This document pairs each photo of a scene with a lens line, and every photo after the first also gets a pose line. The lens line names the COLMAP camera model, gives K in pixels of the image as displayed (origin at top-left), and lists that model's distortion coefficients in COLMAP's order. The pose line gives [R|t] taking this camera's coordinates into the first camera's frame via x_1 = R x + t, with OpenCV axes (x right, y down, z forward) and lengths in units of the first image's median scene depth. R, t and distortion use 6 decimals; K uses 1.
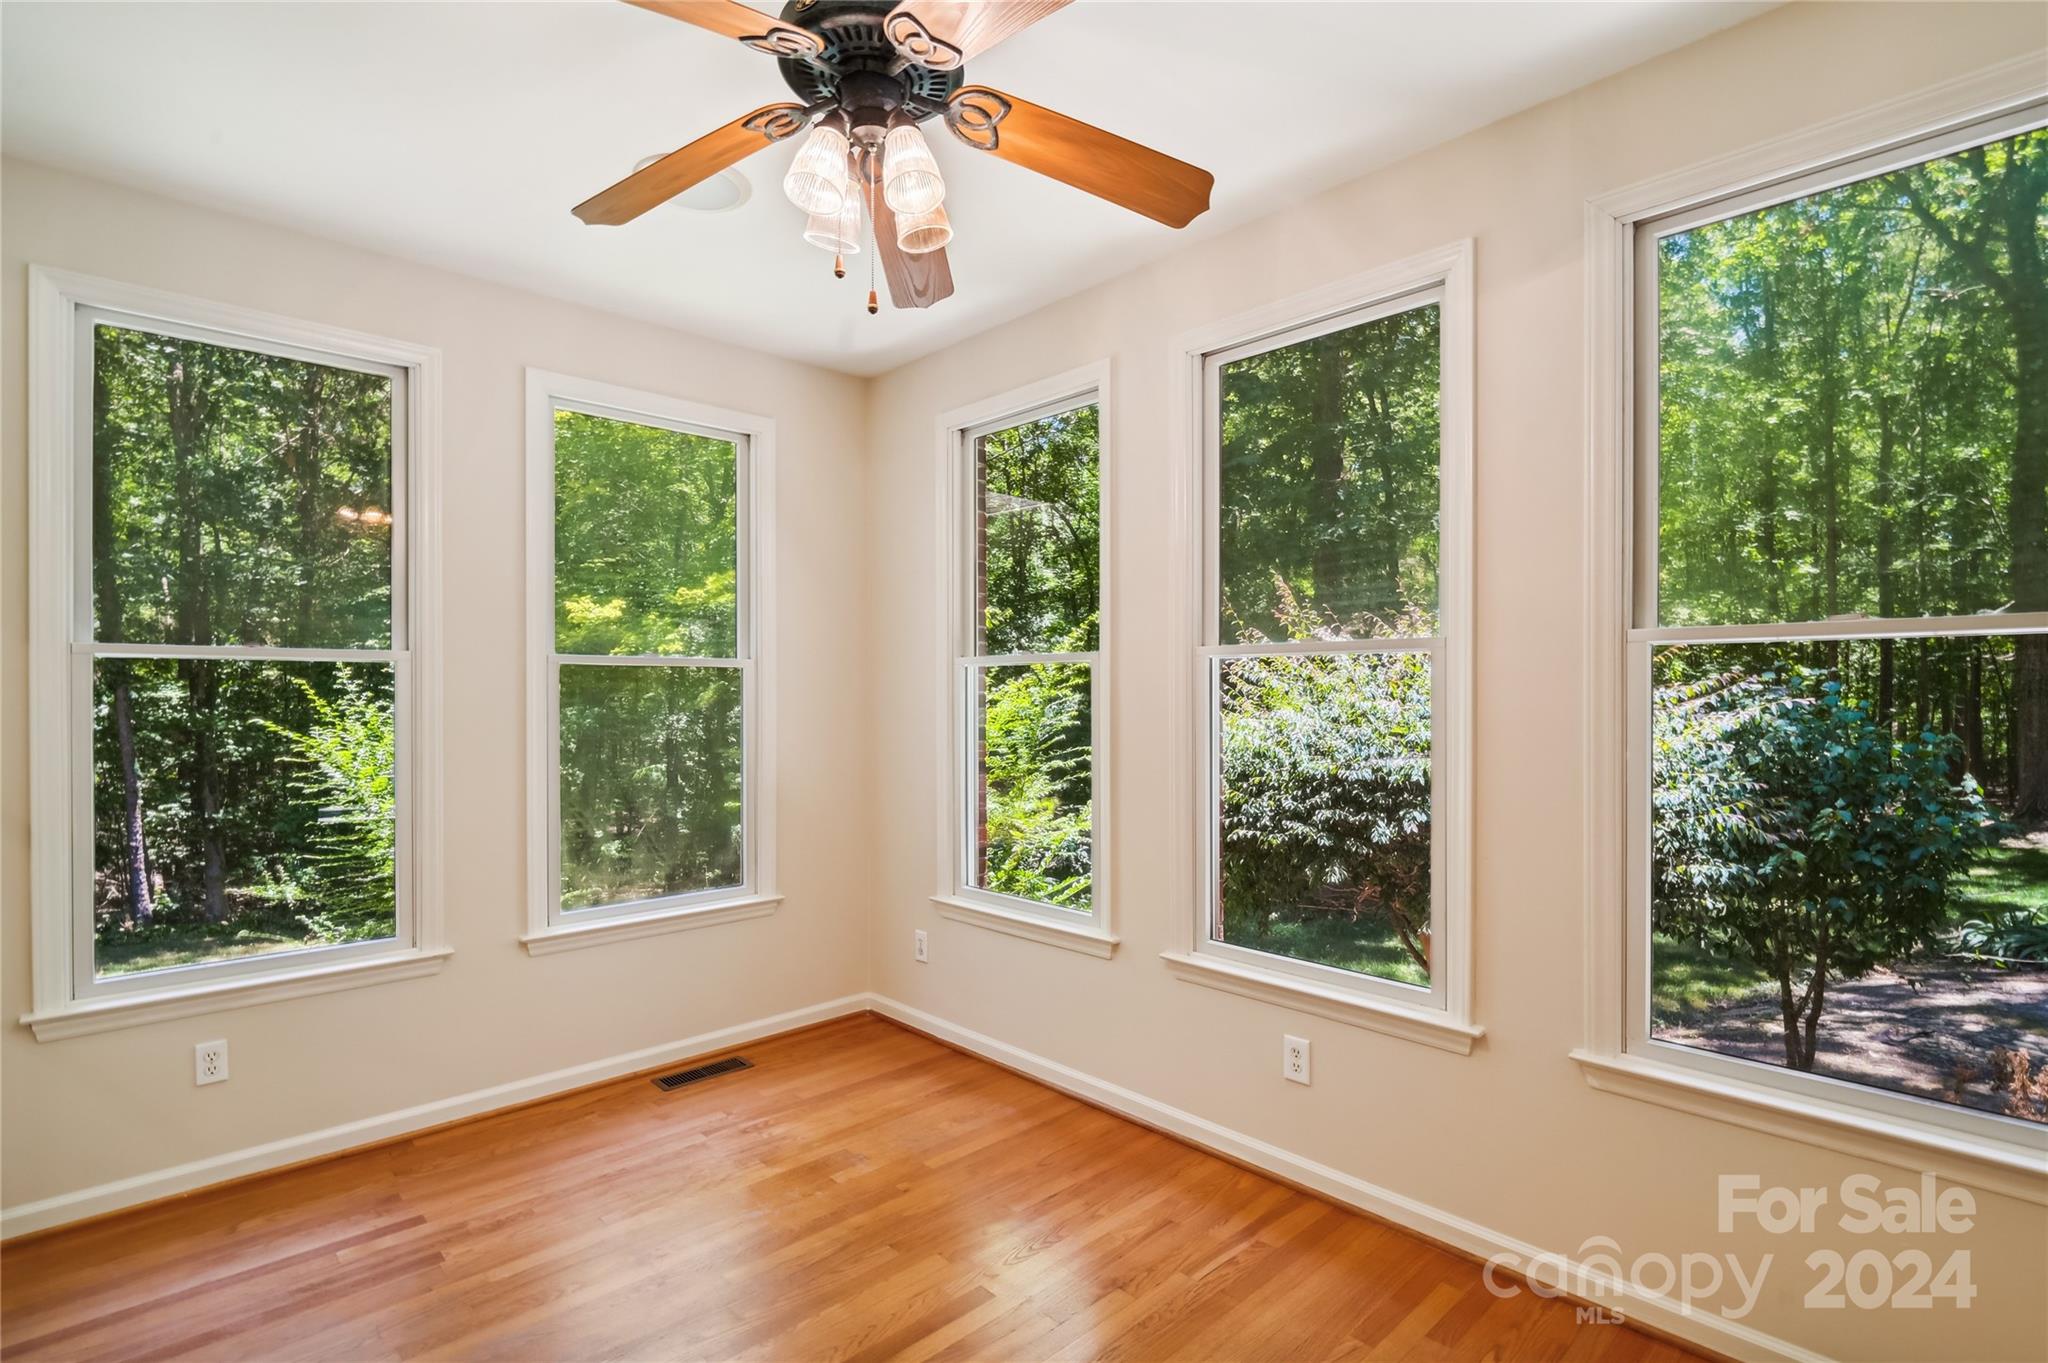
lens RADIAL K [[969.0, 0, 1008.3], [0, 969.0, 697.3], [0, 0, 1]] dist [-0.004603, -0.001336]
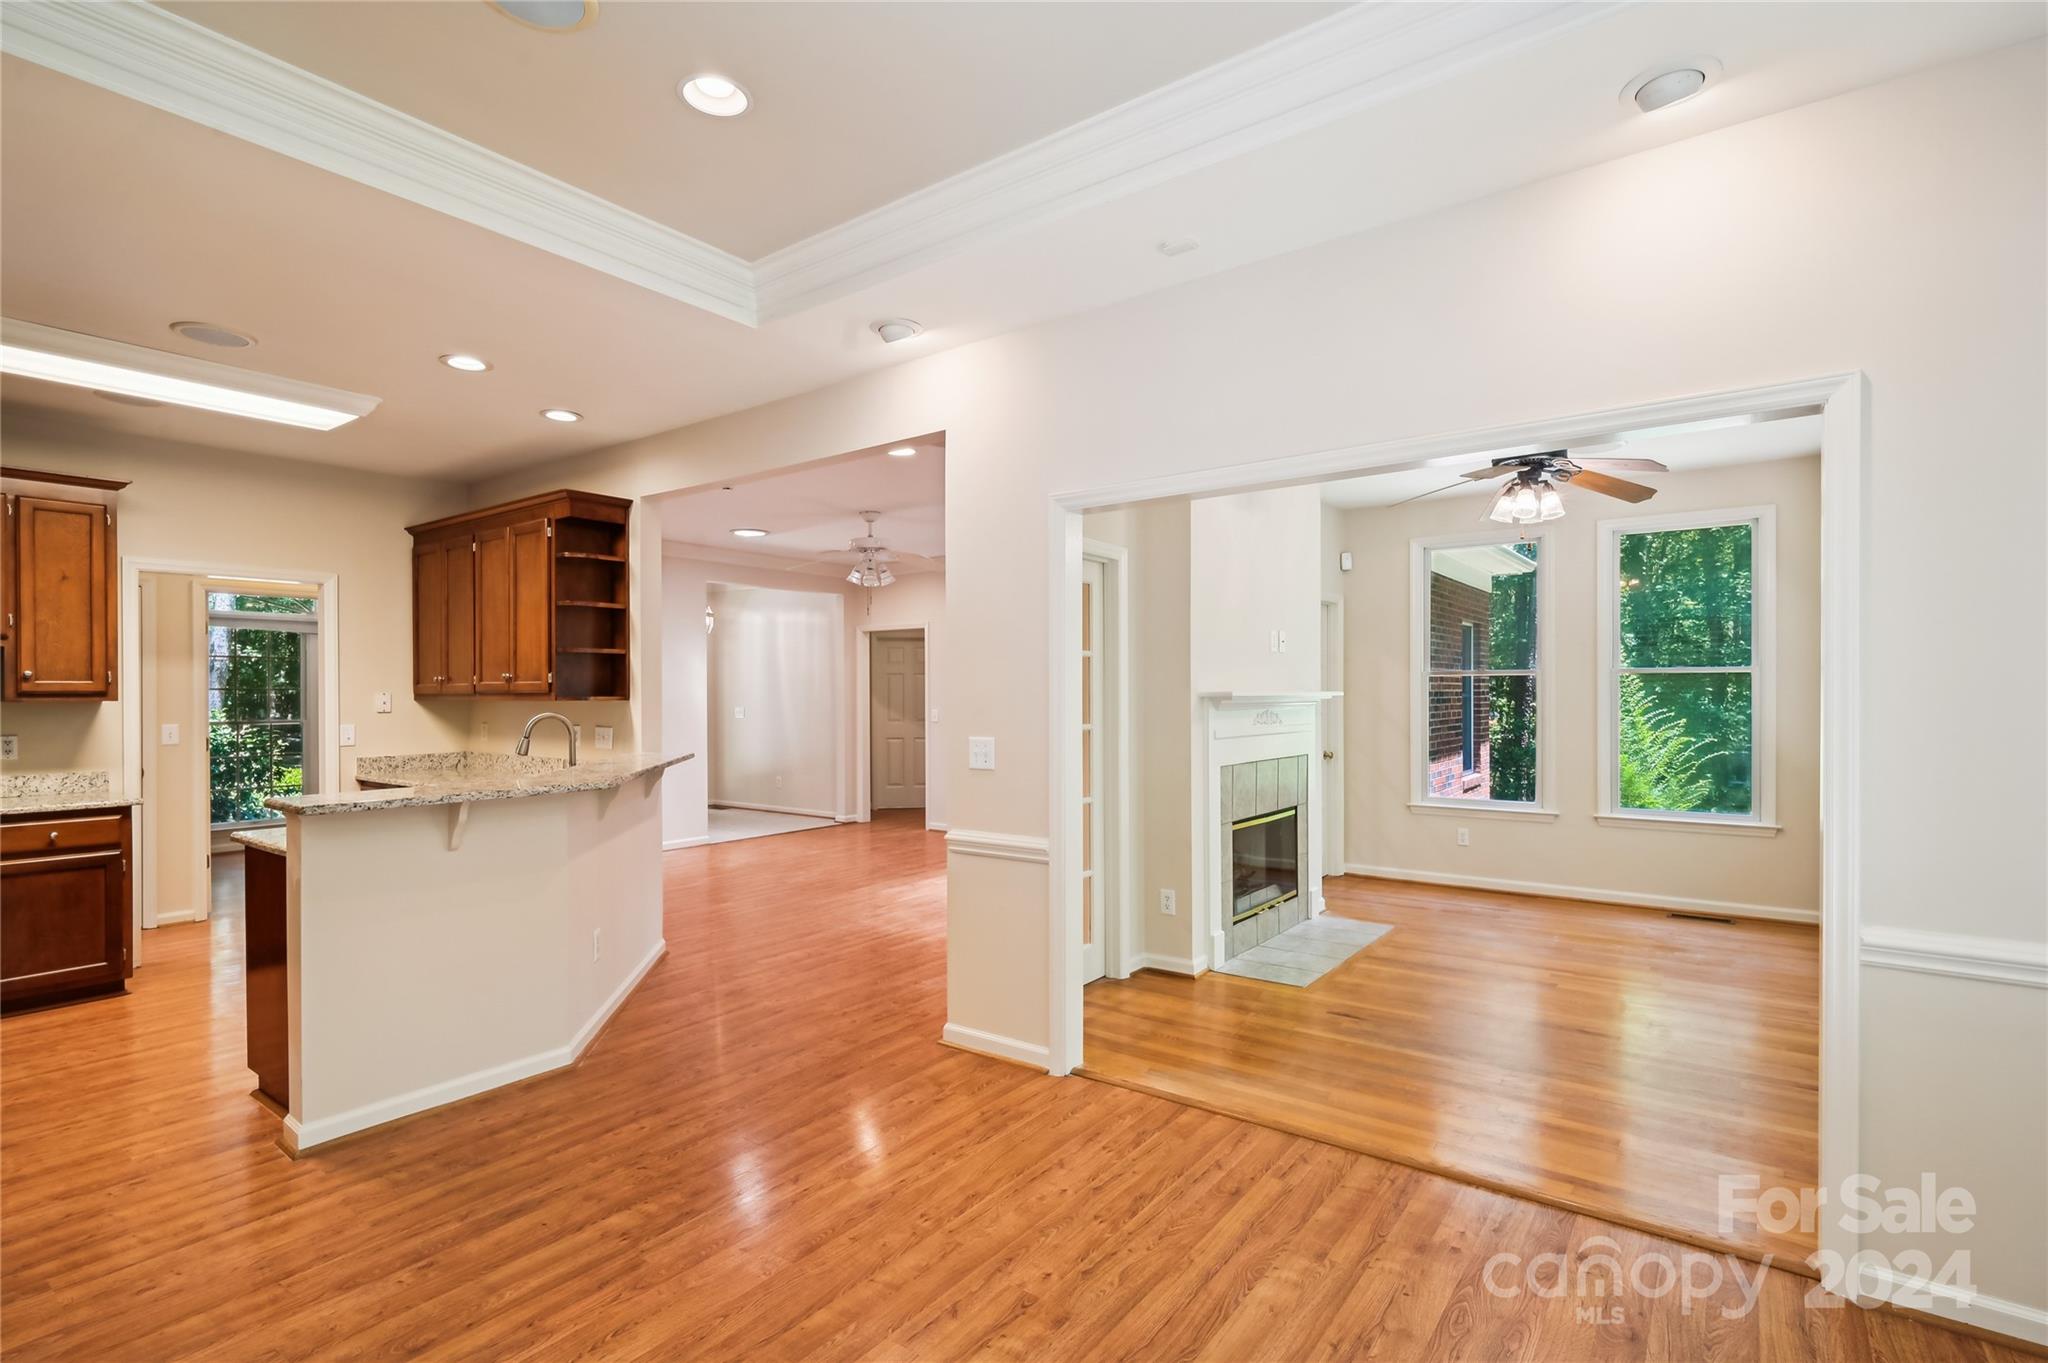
lens RADIAL K [[969.0, 0, 1030.1], [0, 969.0, 694.3], [0, 0, 1]] dist [-0.004603, -0.001336]
pose [[0.163399, 0.002193, -0.986558, 1.278791], [0.002561, 0.999993, 0.002647, -0.001487], [0.986557, -0.002959, 0.163392, -0.452463]]
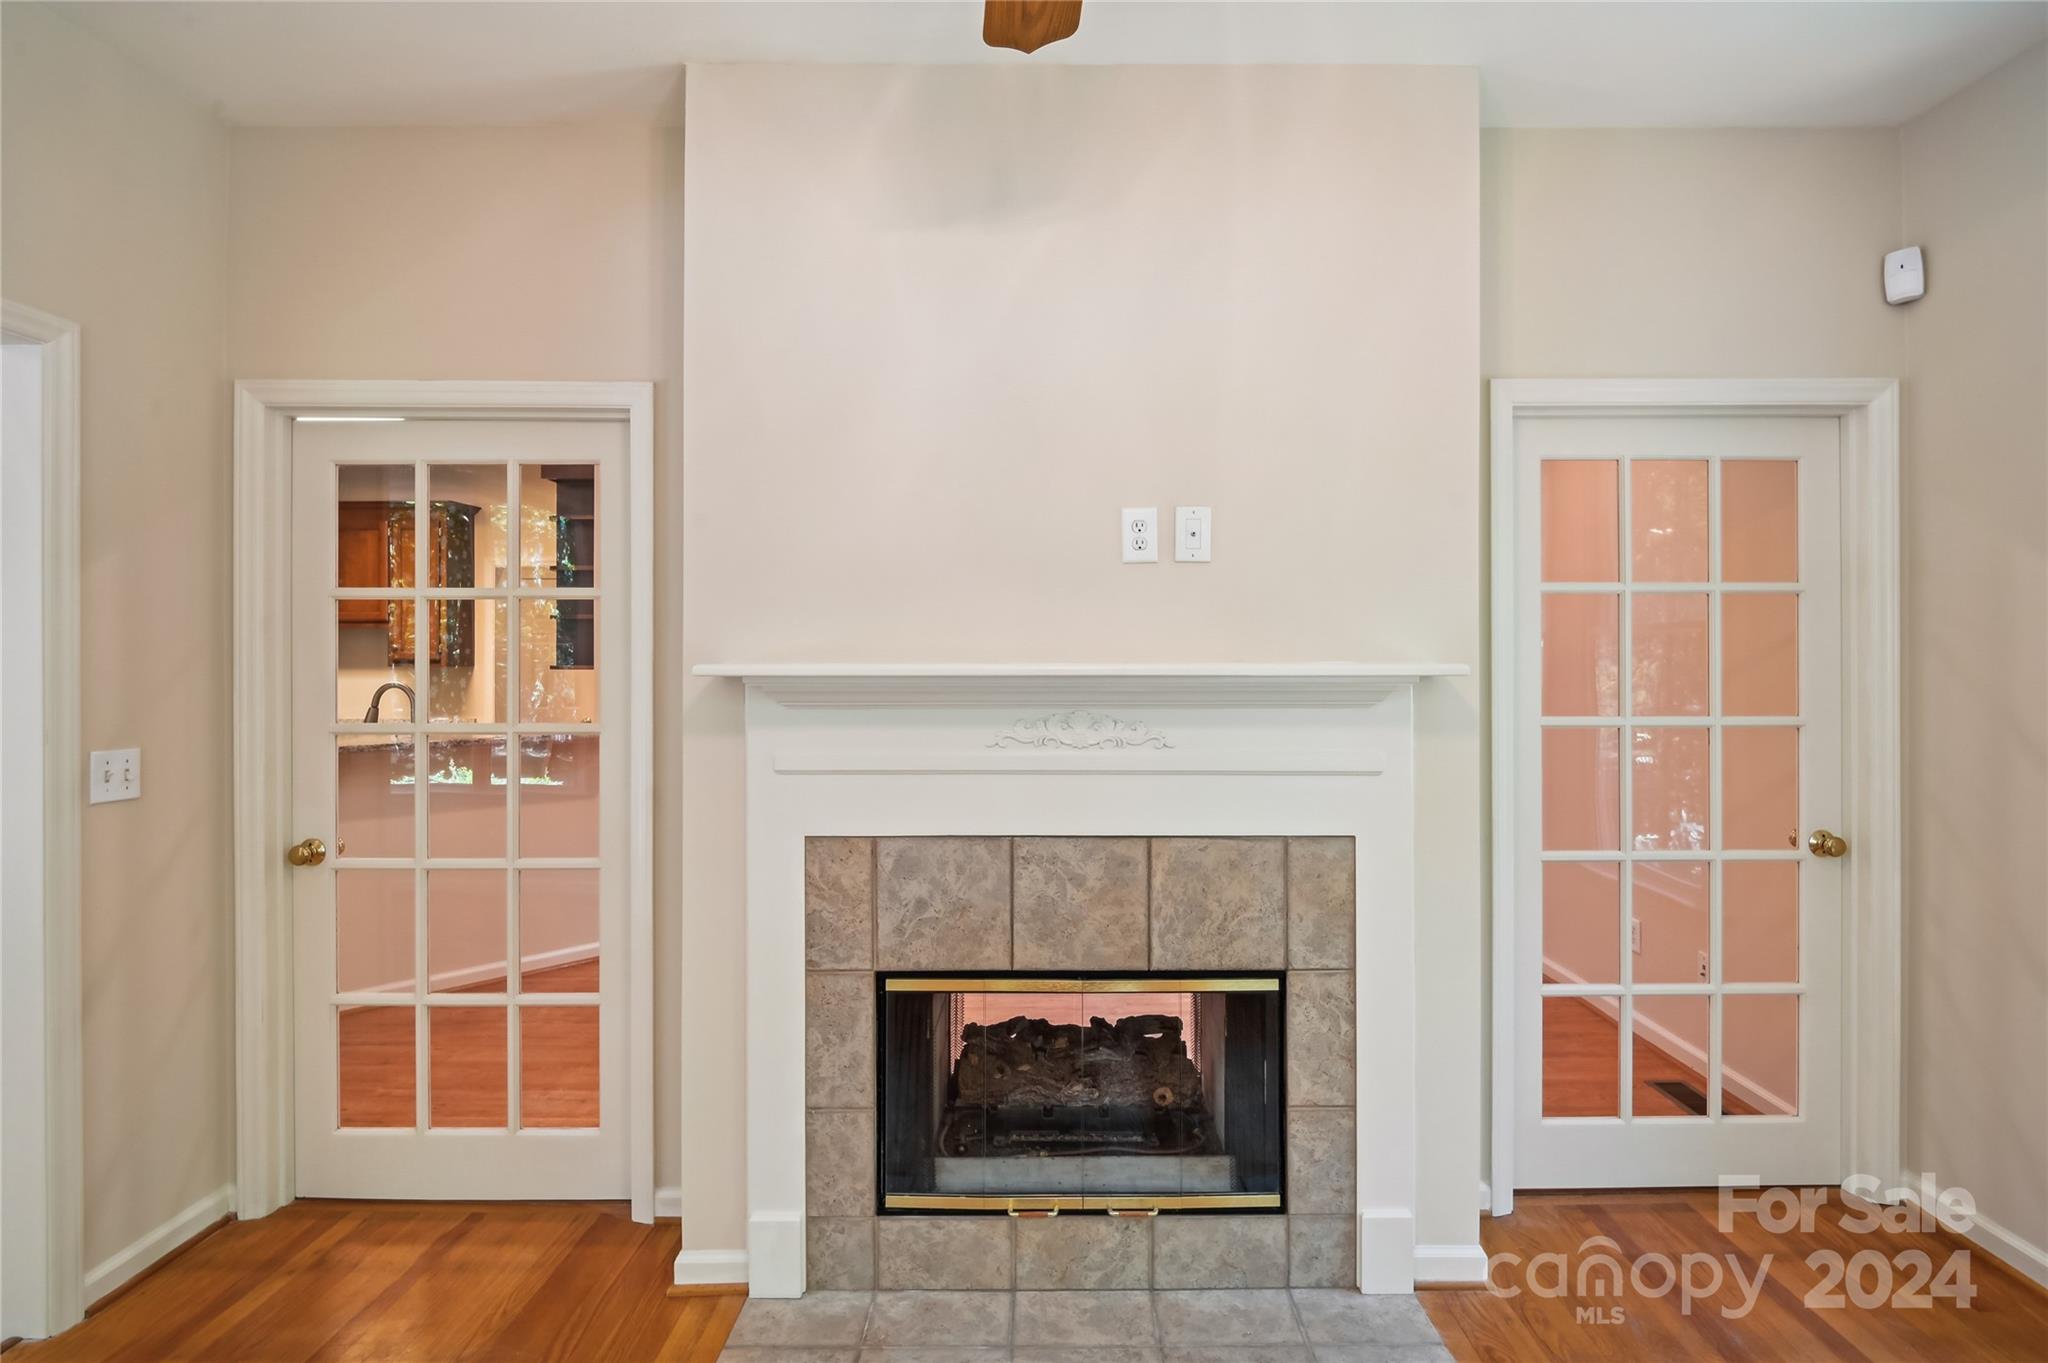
lens RADIAL K [[969.0, 0, 1009.0], [0, 969.0, 661.7], [0, 0, 1]] dist [-0.004603, -0.001336]
pose [[-0.692478, 0.000143, -0.721439, 0.165873], [0.002168, 0.999996, -0.001883, -0.001096], [0.721436, -0.002868, -0.692476, 0.694927]]
